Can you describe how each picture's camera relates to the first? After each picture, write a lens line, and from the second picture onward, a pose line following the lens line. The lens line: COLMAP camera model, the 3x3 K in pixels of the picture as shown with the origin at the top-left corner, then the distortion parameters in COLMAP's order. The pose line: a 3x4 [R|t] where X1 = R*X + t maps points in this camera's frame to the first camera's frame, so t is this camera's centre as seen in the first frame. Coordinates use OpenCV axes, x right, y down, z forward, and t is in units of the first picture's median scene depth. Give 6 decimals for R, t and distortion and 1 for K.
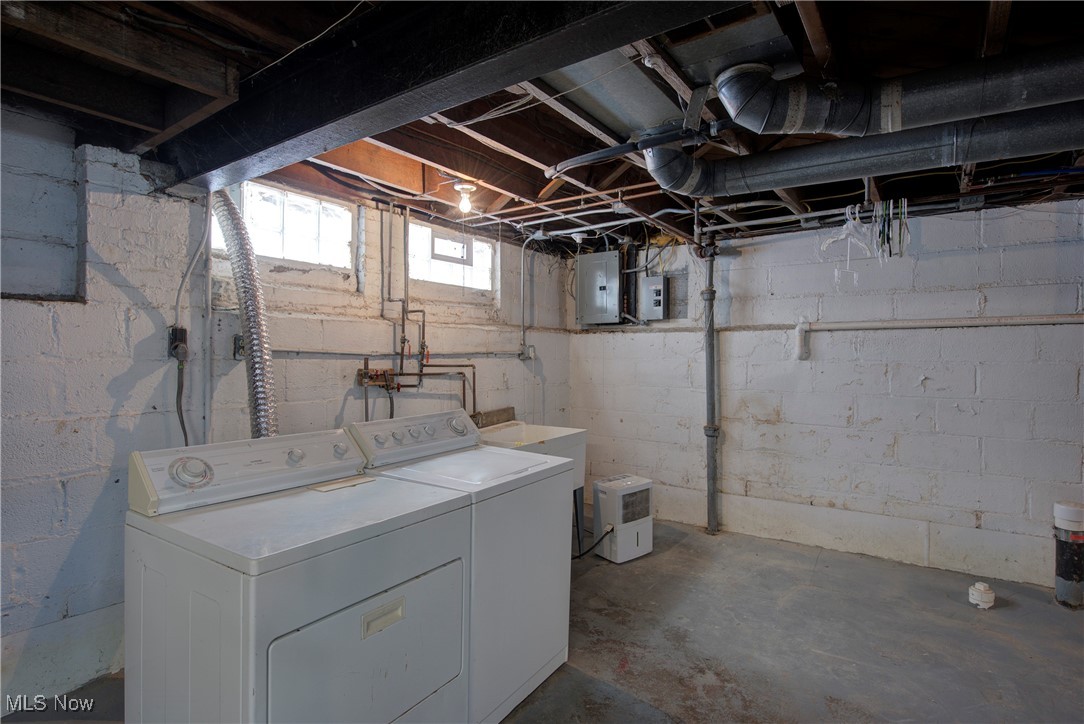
lens RADIAL K [[553.5, 0, 541.5], [0, 553.5, 367.1], [0, 0, 1]] dist [-0.005655, -0.000696]
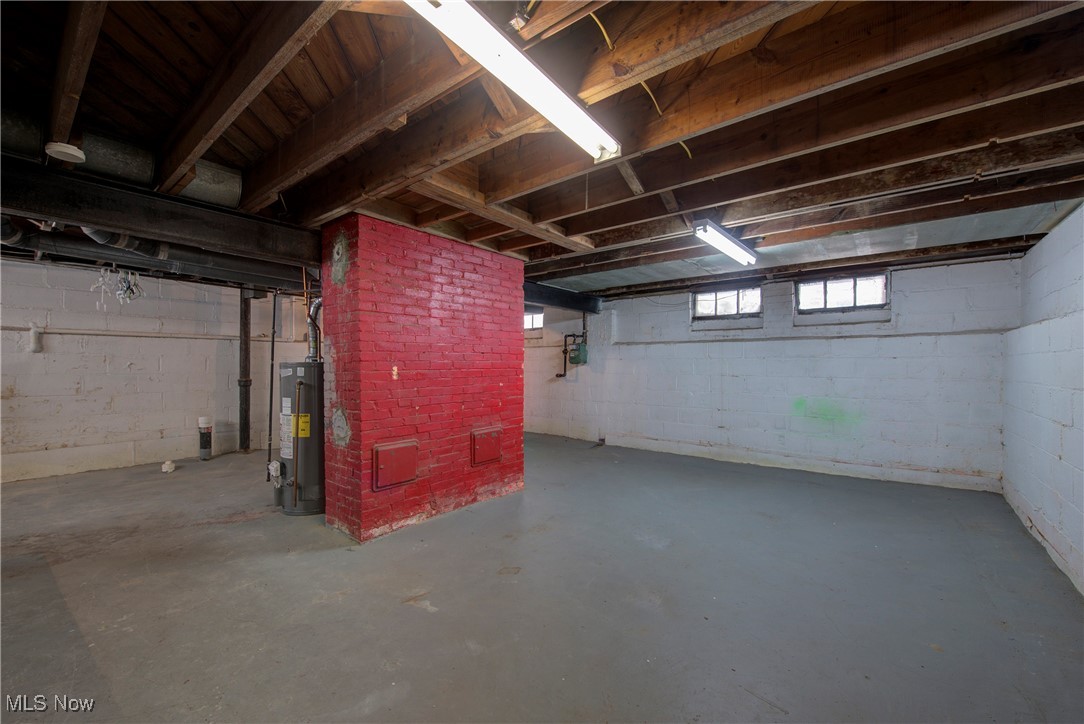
lens RADIAL K [[433.6, 0, 544.5], [0, 433.6, 363.6], [0, 0, 1]] dist [0.001113, -0.000114]
pose [[0.061396, -0.001100, 0.998113, -0.625972], [0.019637, 0.999807, -0.000106, 0.045089], [-0.997920, 0.019606, 0.061406, -0.438341]]
